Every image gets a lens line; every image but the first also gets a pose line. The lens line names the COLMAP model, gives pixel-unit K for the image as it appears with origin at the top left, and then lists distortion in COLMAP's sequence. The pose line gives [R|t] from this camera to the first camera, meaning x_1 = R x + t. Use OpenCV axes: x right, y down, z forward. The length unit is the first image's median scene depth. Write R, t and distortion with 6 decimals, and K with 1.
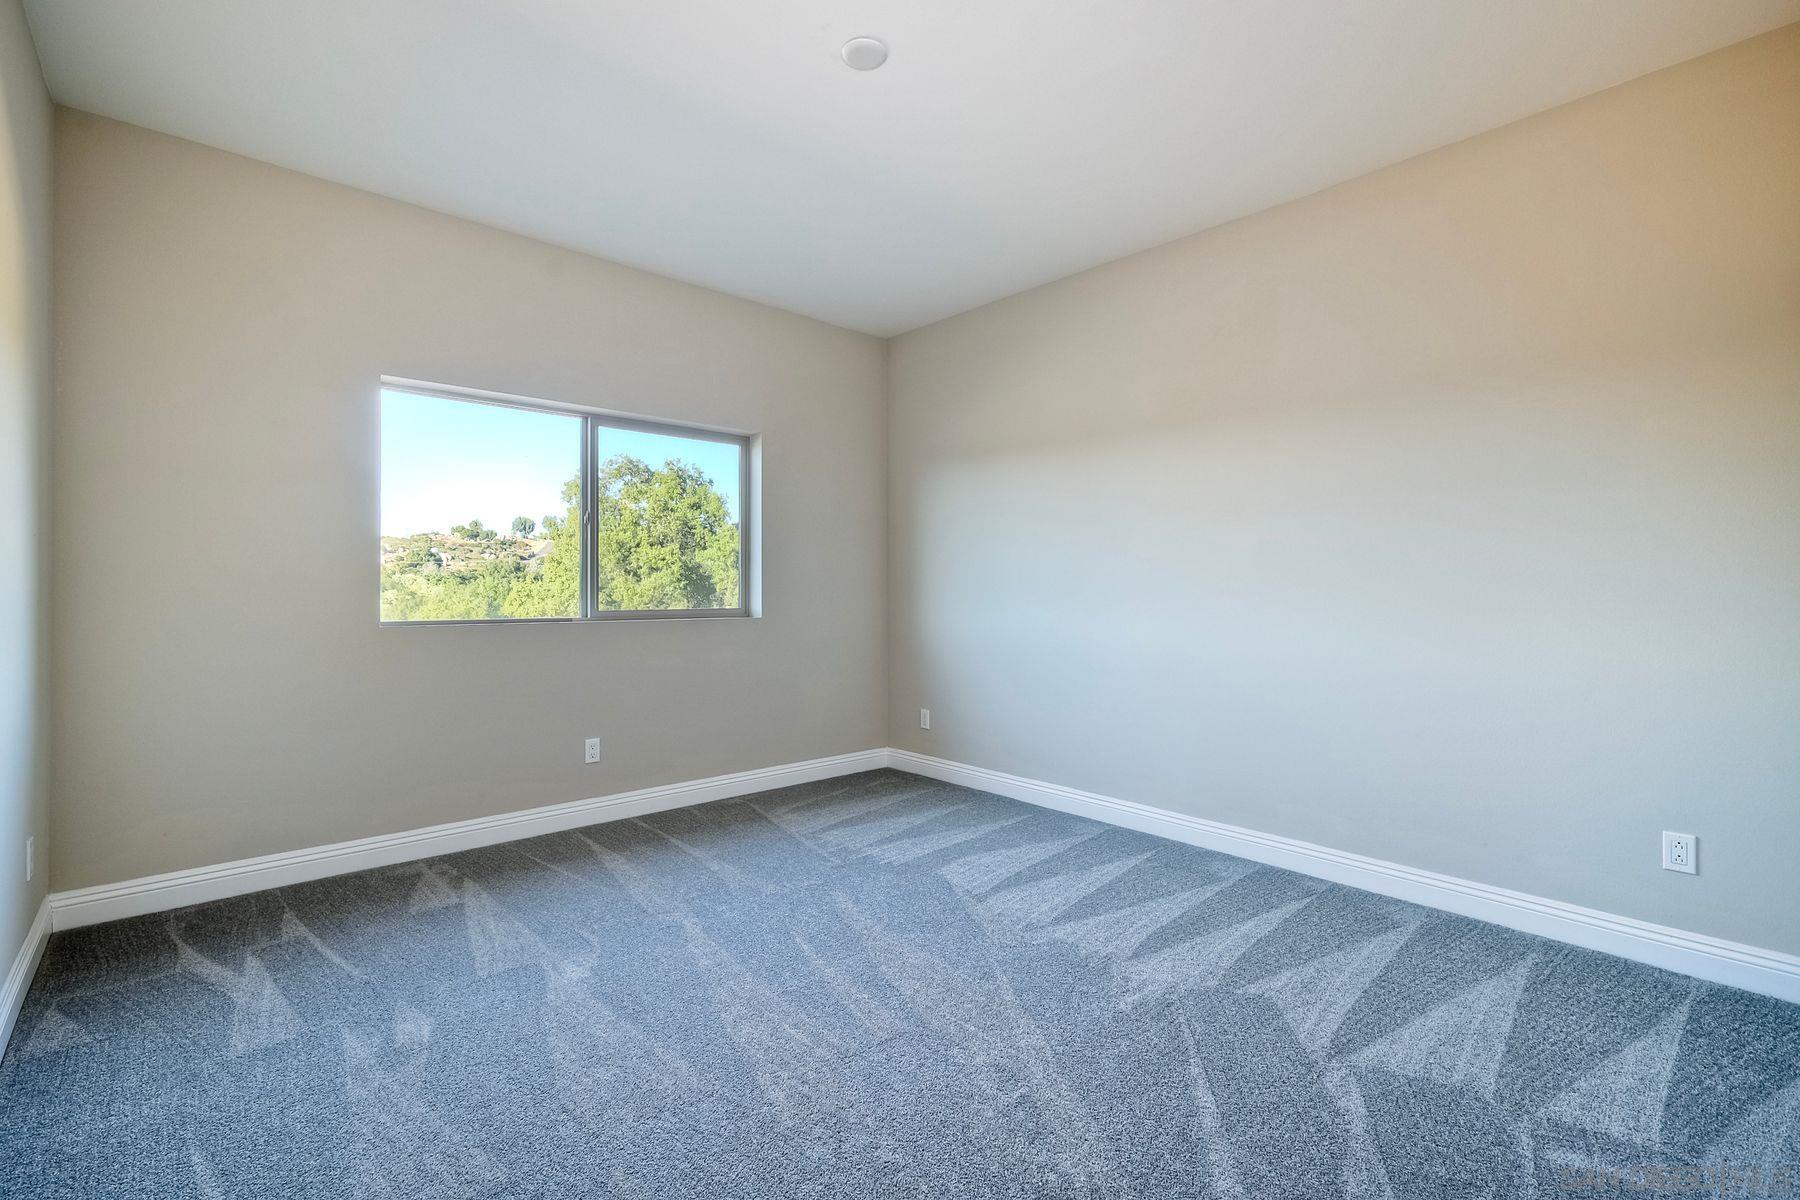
lens RADIAL K [[791.0, 0, 905.8], [0, 791.0, 594.9], [0, 0, 1]] dist [0.005346, -0.000819]
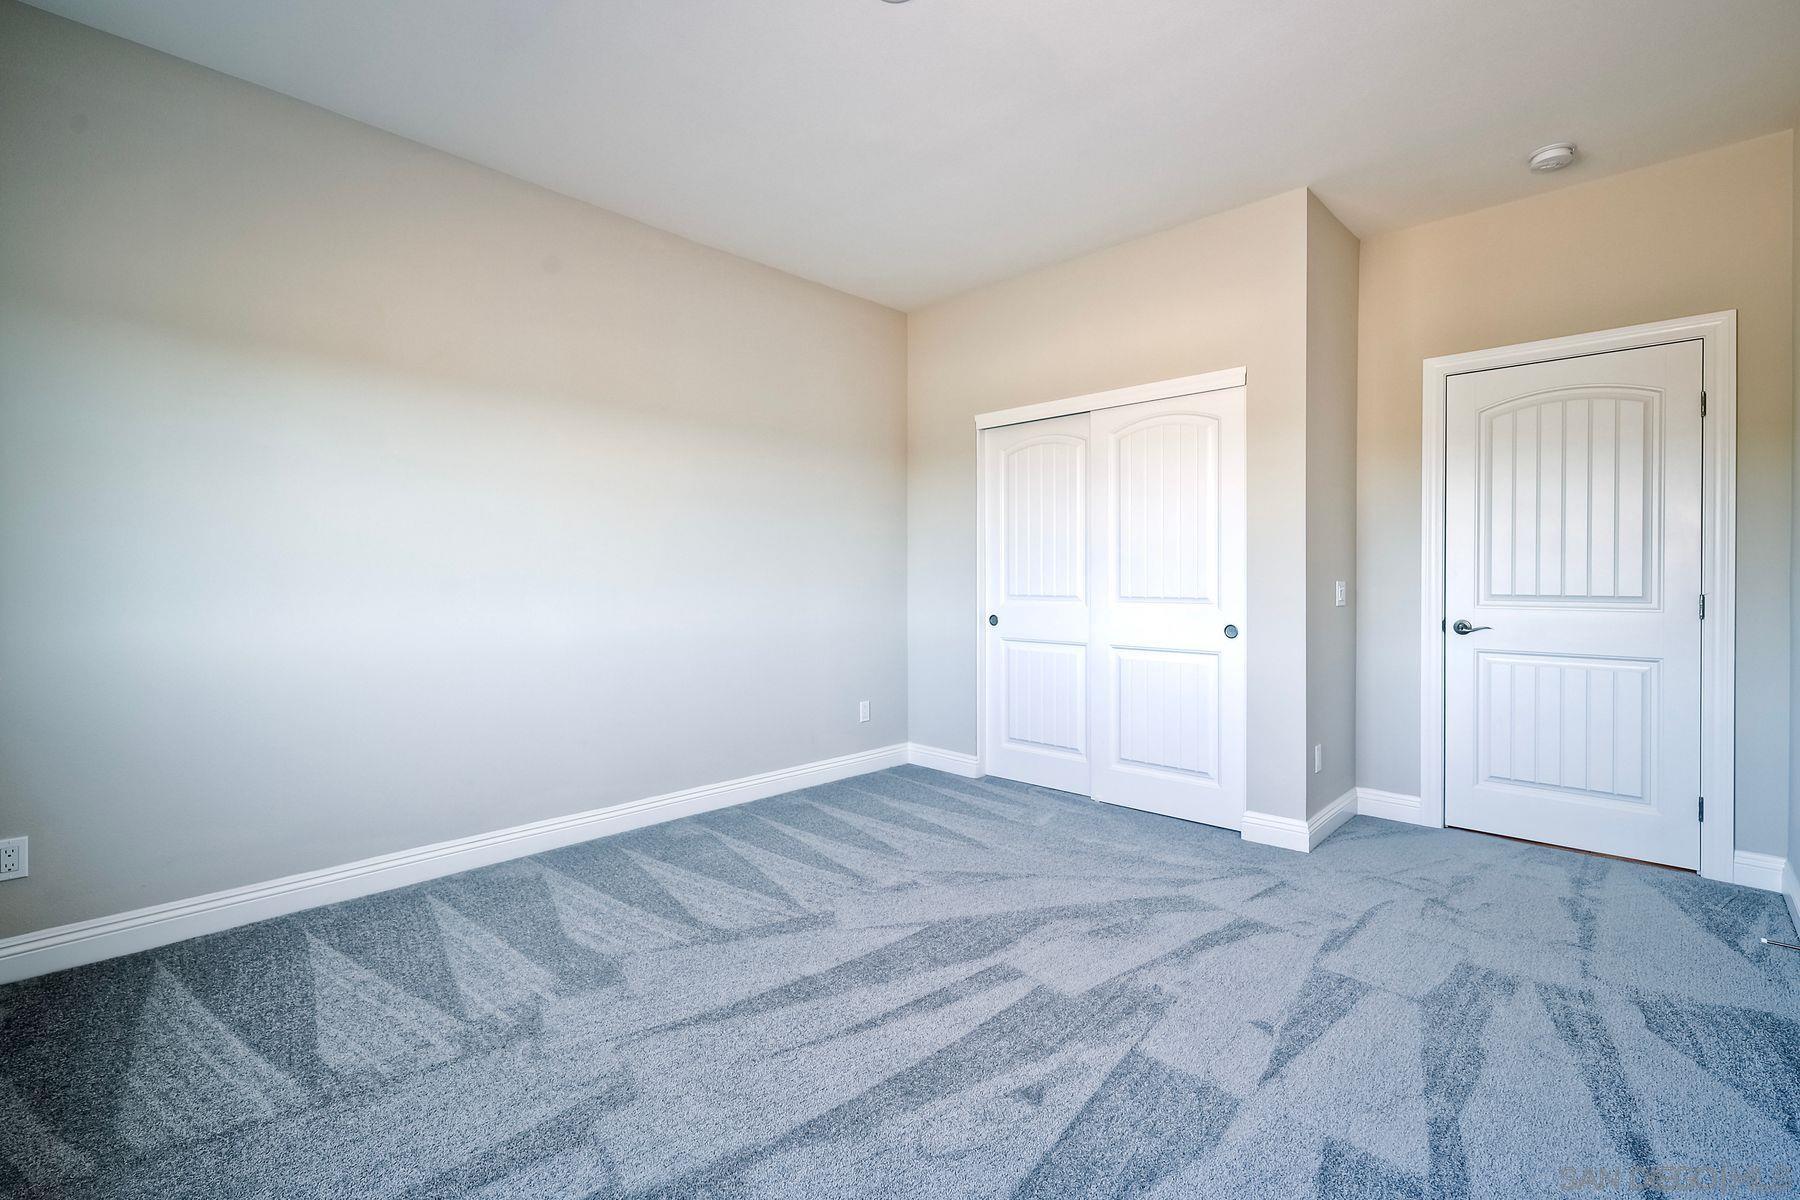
lens RADIAL K [[791.0, 0, 905.3], [0, 791.0, 596.2], [0, 0, 1]] dist [0.005346, -0.000819]
pose [[-0.056082, -0.031735, 0.997922, -0.709996], [0.007821, 0.999450, 0.032223, -0.013334], [-0.998396, 0.009611, -0.055803, 0.761439]]
